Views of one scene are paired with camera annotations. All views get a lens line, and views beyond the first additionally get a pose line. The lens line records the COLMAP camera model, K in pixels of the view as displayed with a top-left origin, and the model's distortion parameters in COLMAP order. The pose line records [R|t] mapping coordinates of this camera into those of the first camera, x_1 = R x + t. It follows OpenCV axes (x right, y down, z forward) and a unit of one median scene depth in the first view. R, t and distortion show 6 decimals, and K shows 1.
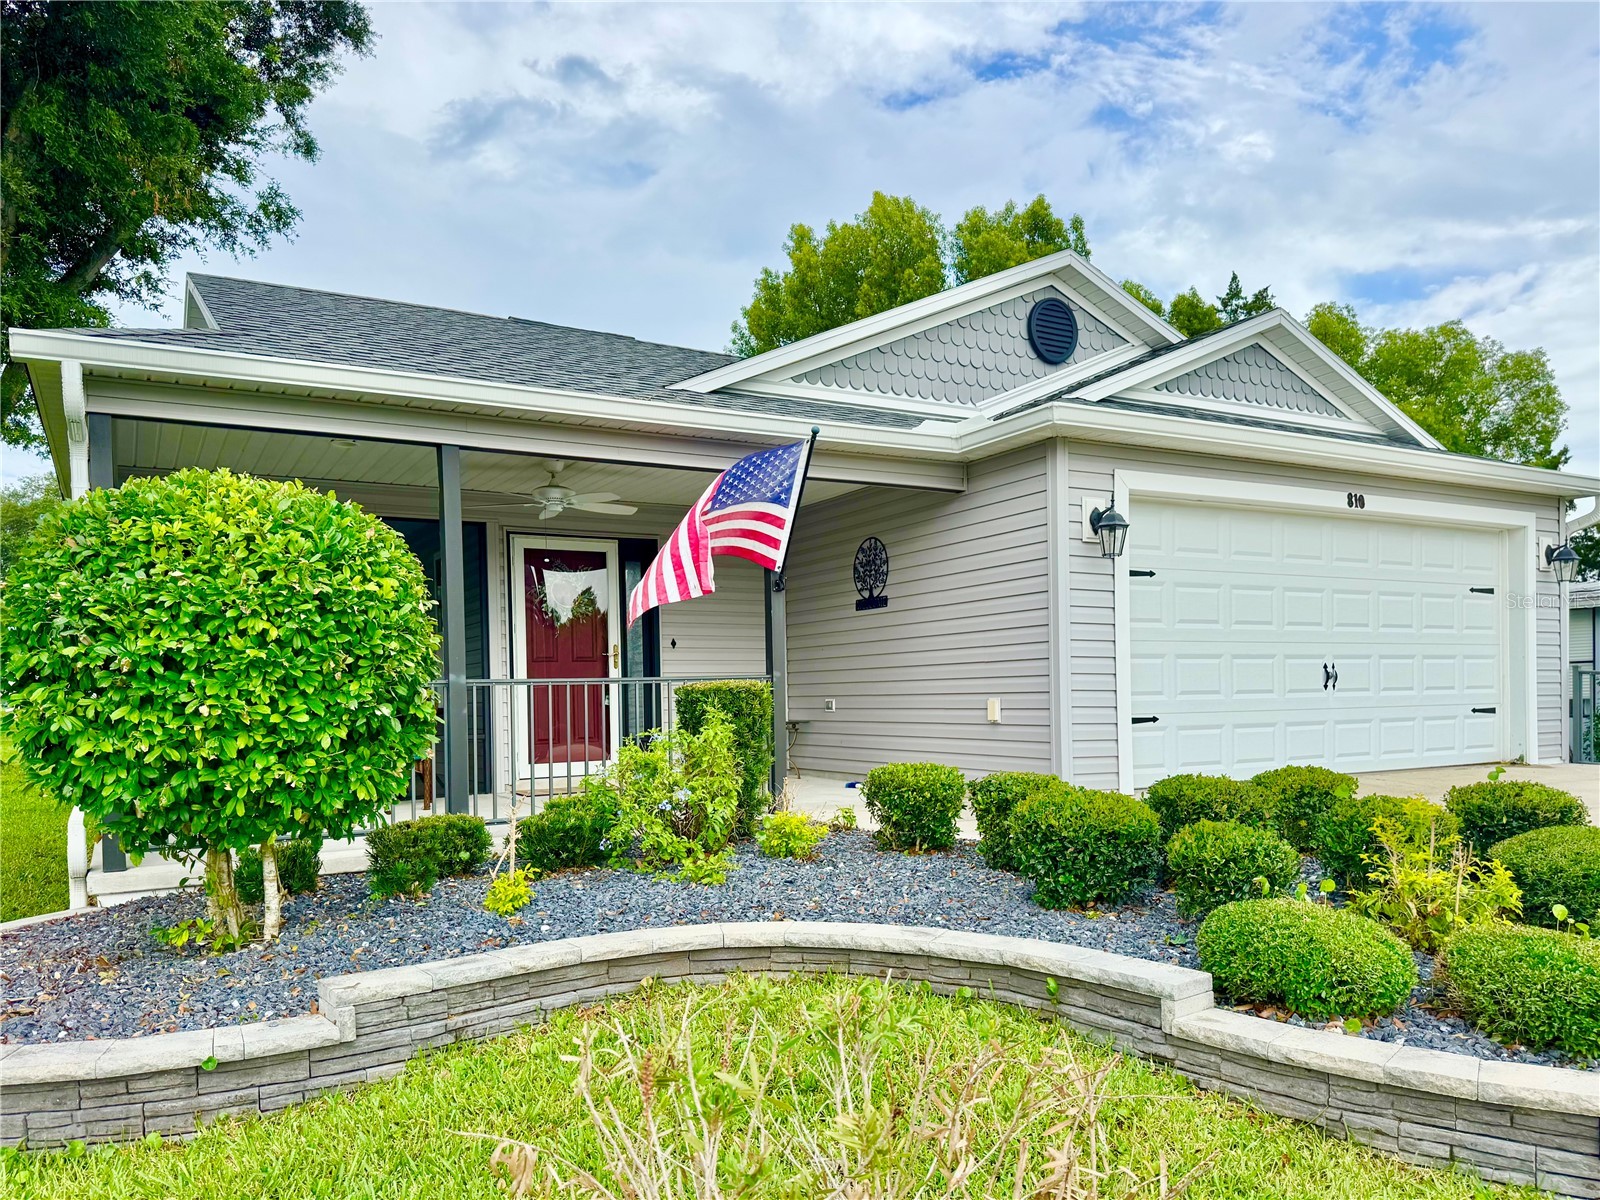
lens RADIAL K [[1187.6, 0, 802.4], [0, 1187.6, 719.3], [0, 0, 1]] dist [0.032294, -0.059653]
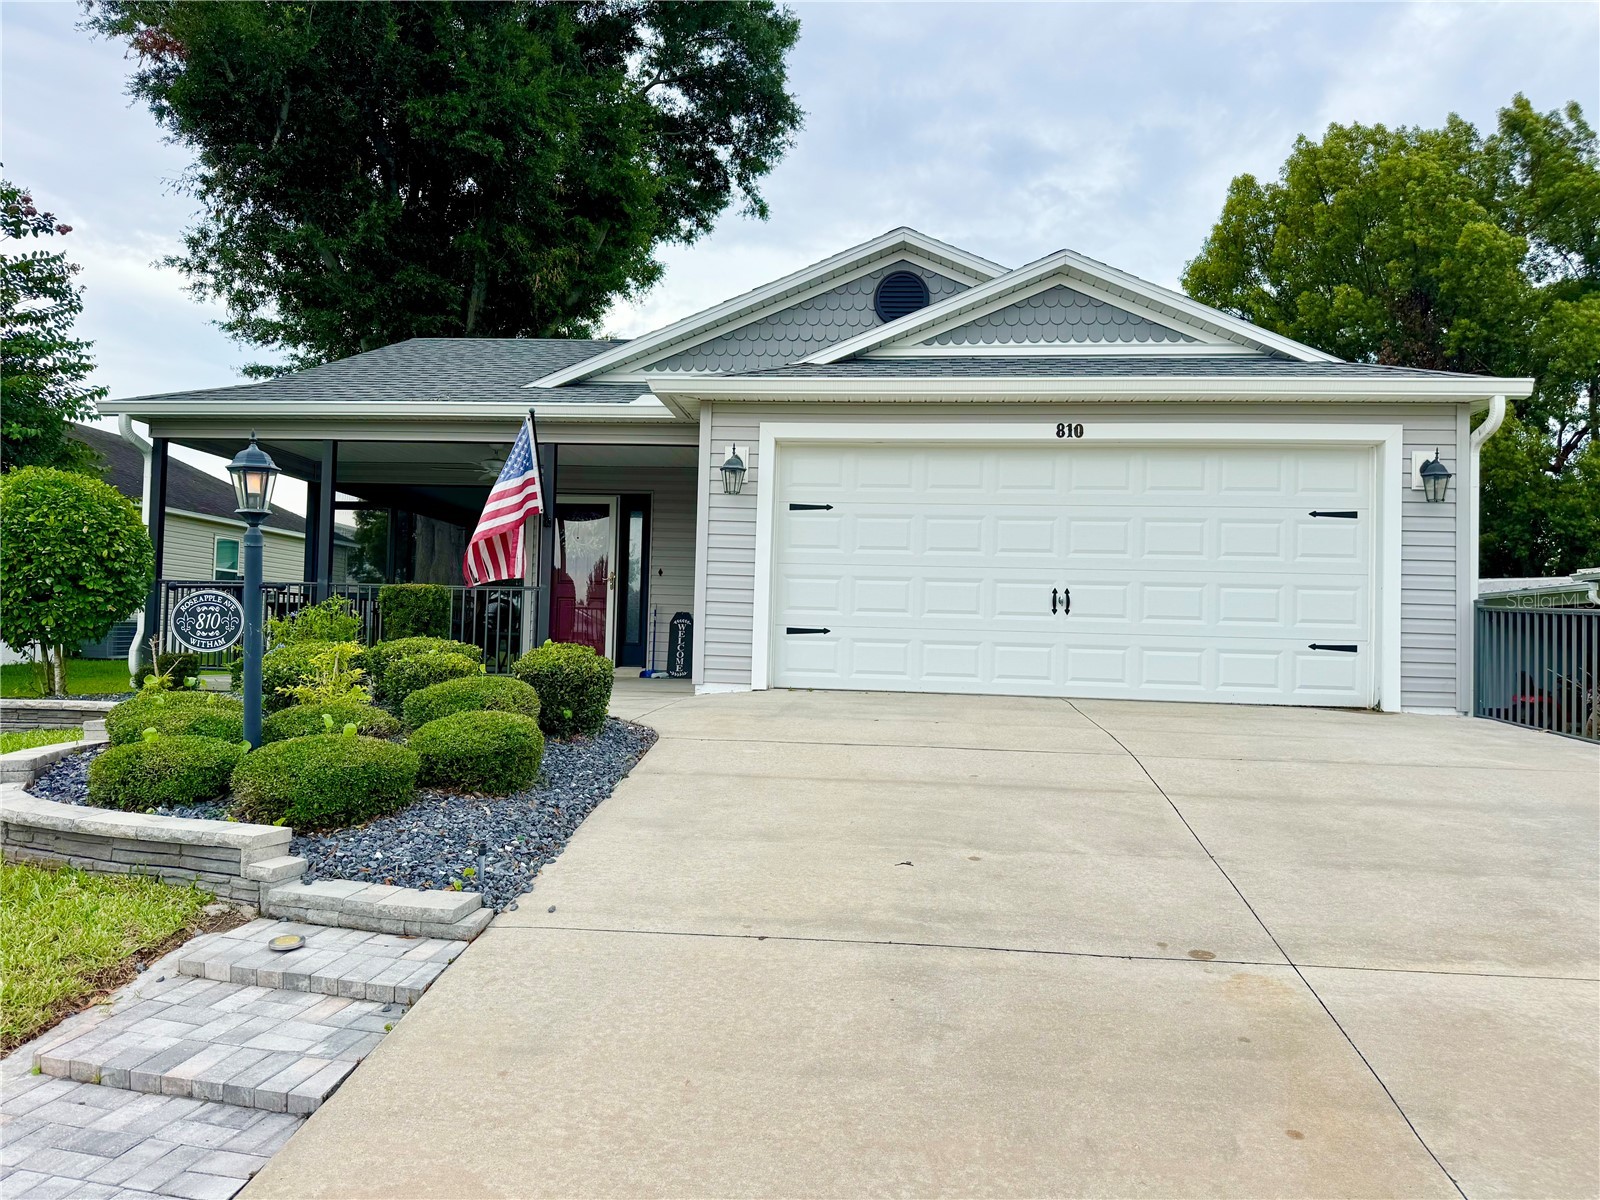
lens RADIAL K [[1093.6, 0, 800.6], [0, 1093.6, 644.6], [0, 0, 1]] dist [0.088501, -0.119419]
pose [[0.814047, 0.041393, -0.579323, 0.855425], [-0.054793, 0.998482, -0.005651, 0.019988], [0.578209, 0.036343, 0.815079, 0.100117]]
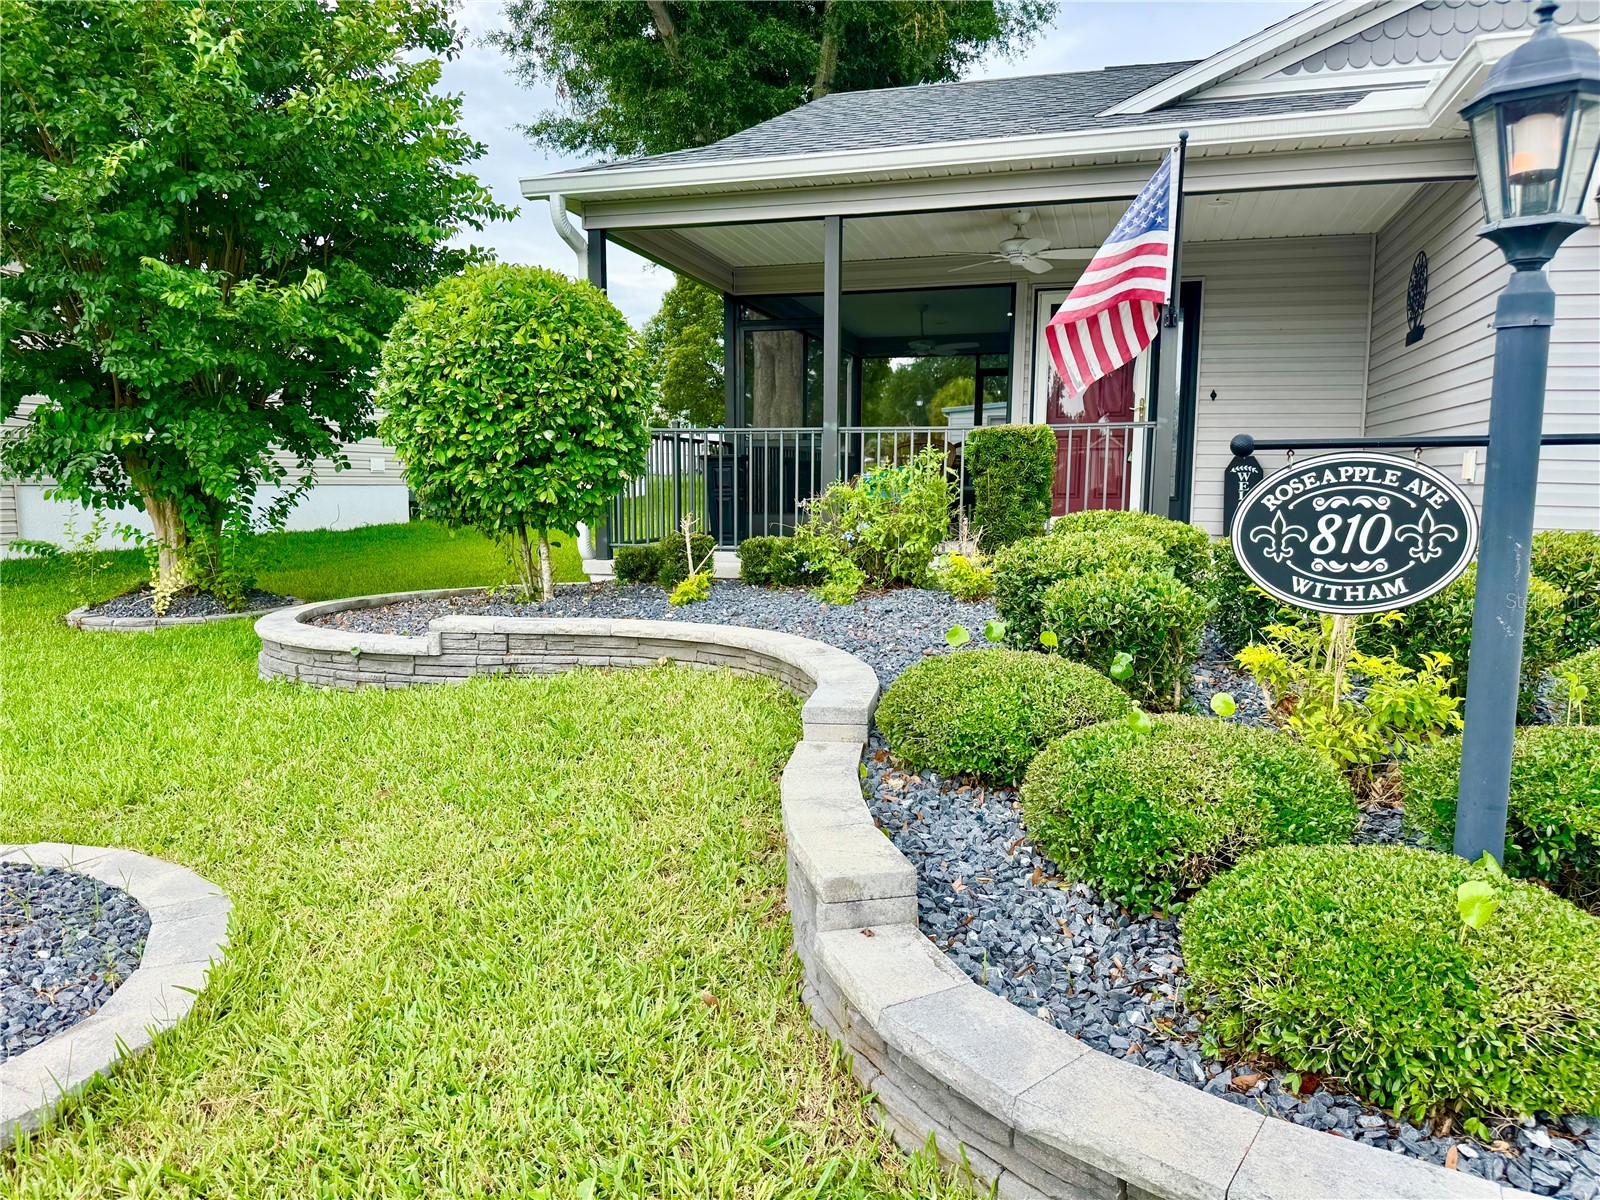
lens RADIAL K [[1093.6, 0, 800.6], [0, 1093.6, 644.6], [0, 0, 1]] dist [0.088501, -0.119419]
pose [[0.693210, 0.133063, -0.708346, 0.368277], [-0.034681, 0.987830, 0.151624, 0.013564], [0.719901, -0.080541, 0.689388, 0.156491]]
